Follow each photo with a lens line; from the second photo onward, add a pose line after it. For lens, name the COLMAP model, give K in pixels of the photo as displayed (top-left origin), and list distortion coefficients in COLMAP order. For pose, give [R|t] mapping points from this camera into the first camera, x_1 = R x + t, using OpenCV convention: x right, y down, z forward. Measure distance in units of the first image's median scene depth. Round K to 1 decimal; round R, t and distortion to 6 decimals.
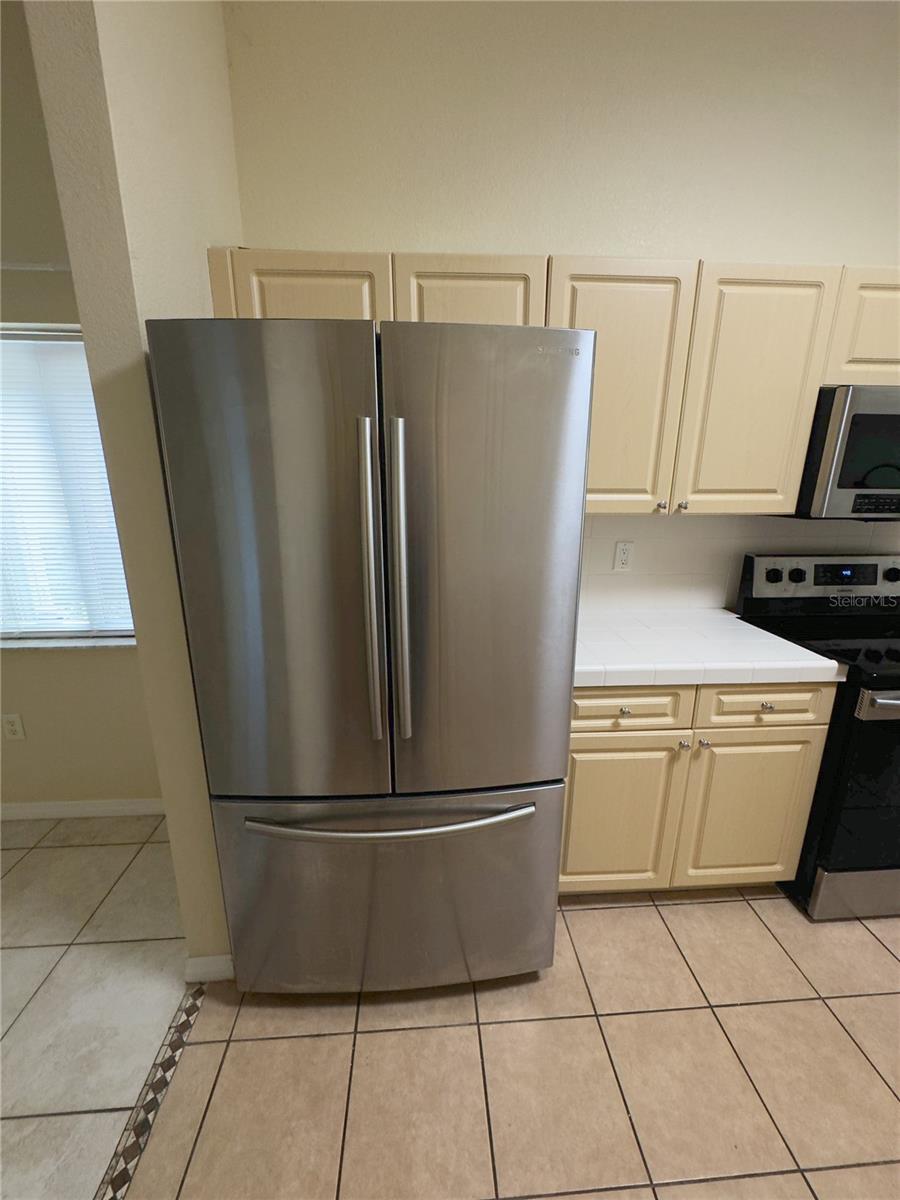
lens RADIAL K [[490.1, 0, 450.0], [0, 490.1, 600.0], [0, 0, 1]] dist [-0.001435, 0.000931]
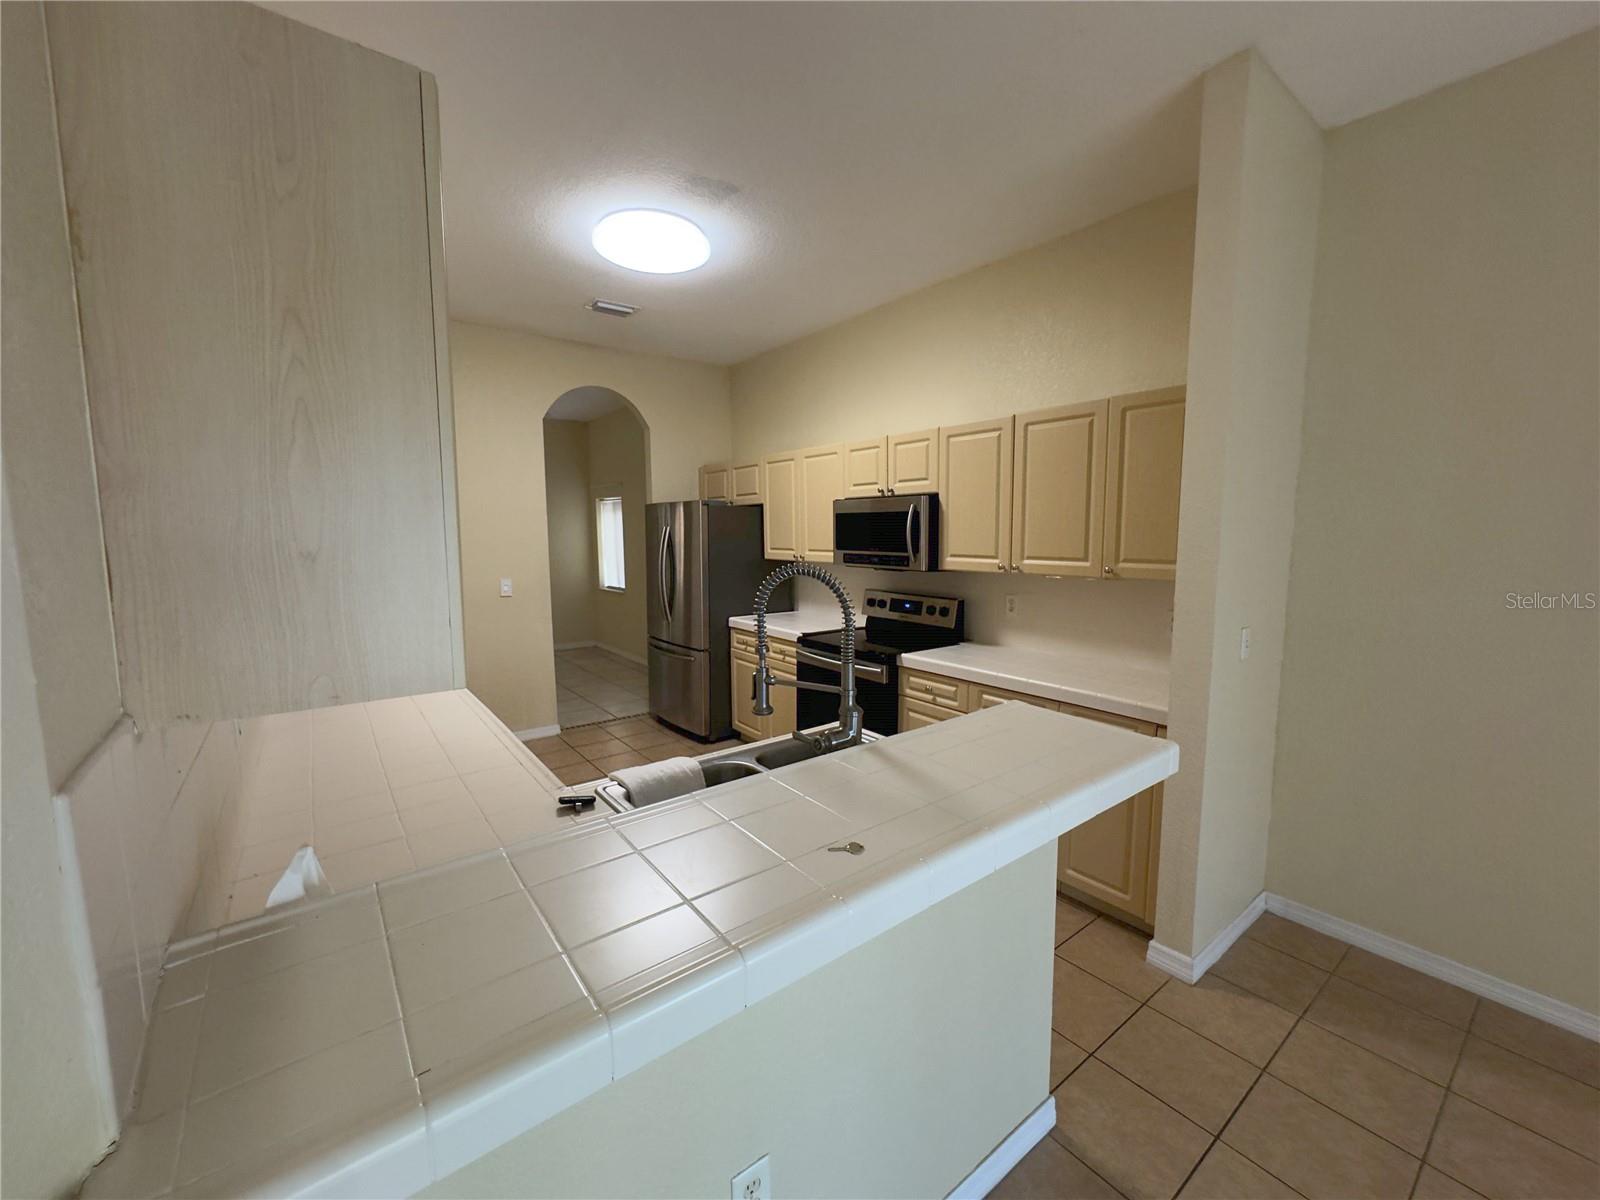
lens RADIAL K [[639.9, 0, 800.0], [0, 639.9, 600.0], [0, 0, 1]] dist [-0.001463, -0.000230]
pose [[0.551022, 0.085801, -0.830068, 2.894192], [-0.204895, 0.978161, -0.034906, 0.084106], [0.808946, 0.189311, 0.556568, -0.493371]]
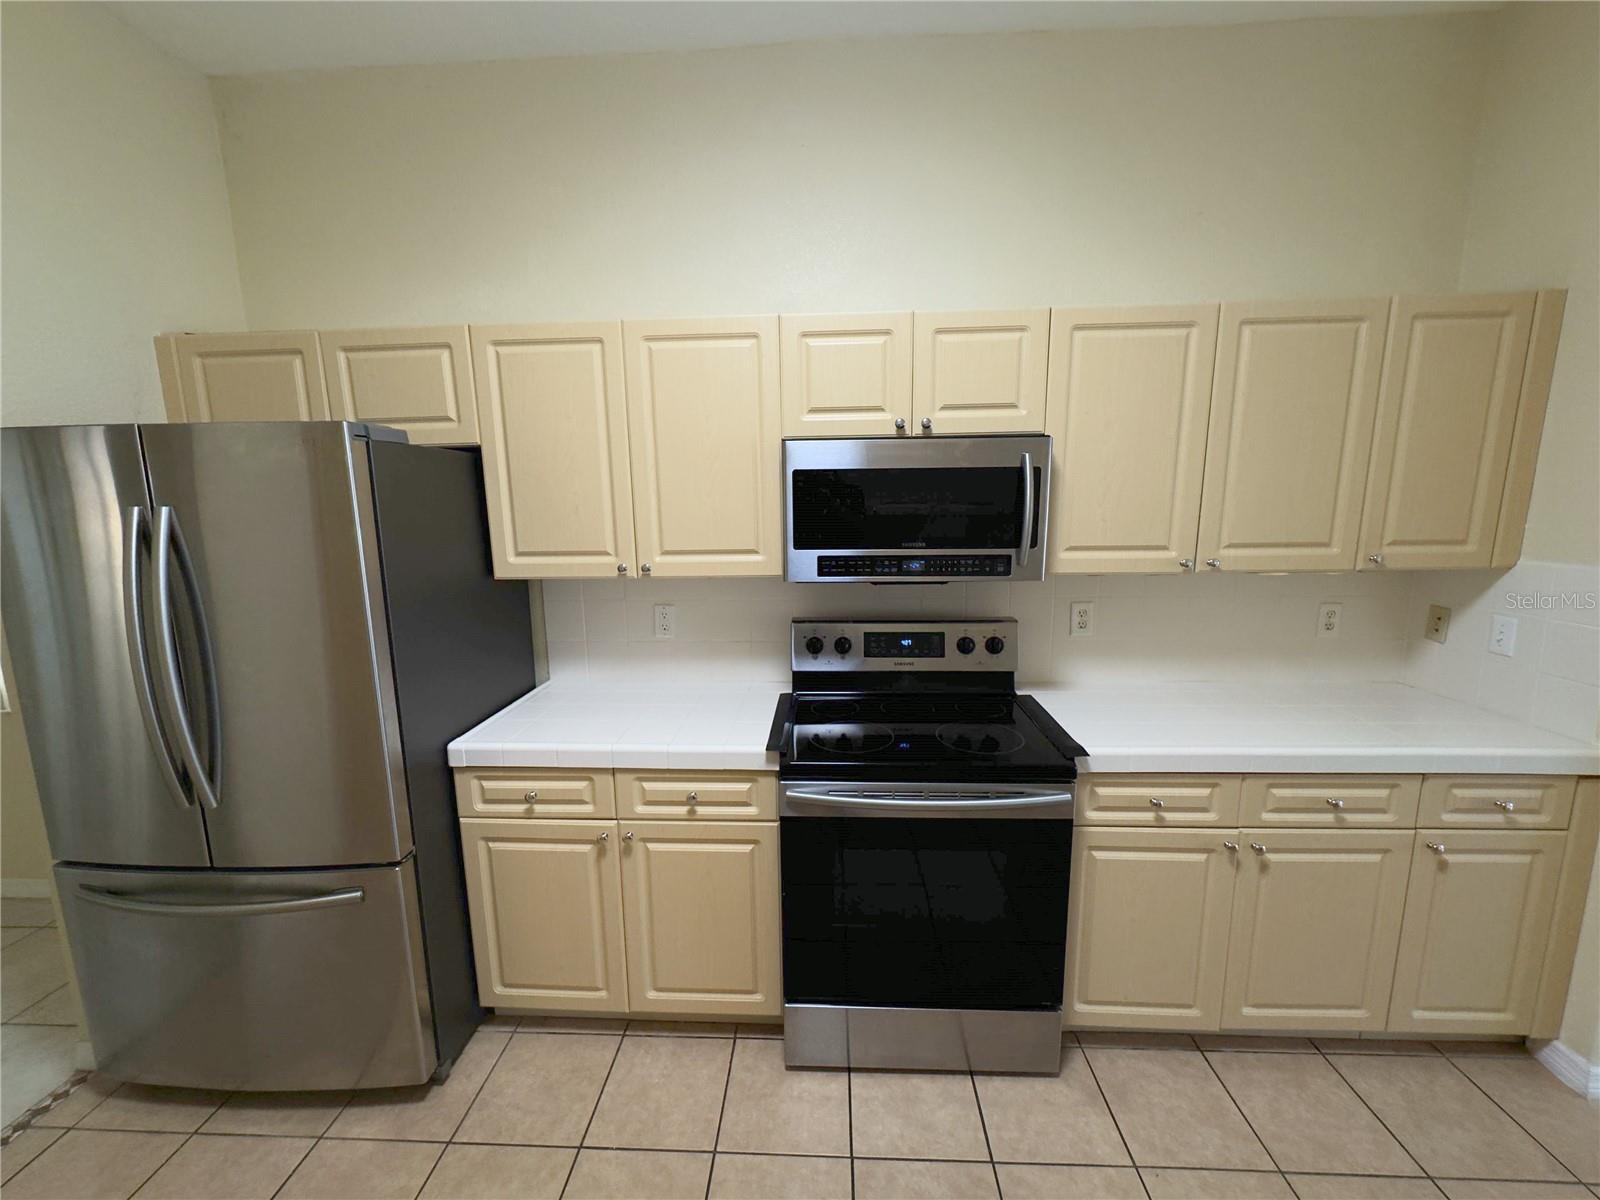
lens RADIAL K [[653.5, 0, 800.0], [0, 653.5, 600.0], [0, 0, 1]] dist [-0.001435, 0.000931]
pose [[0.992845, 0.001102, -0.119406, 0.966665], [-0.012181, 0.995675, -0.092098, -0.028611], [0.118789, 0.092894, 0.988565, -0.169466]]
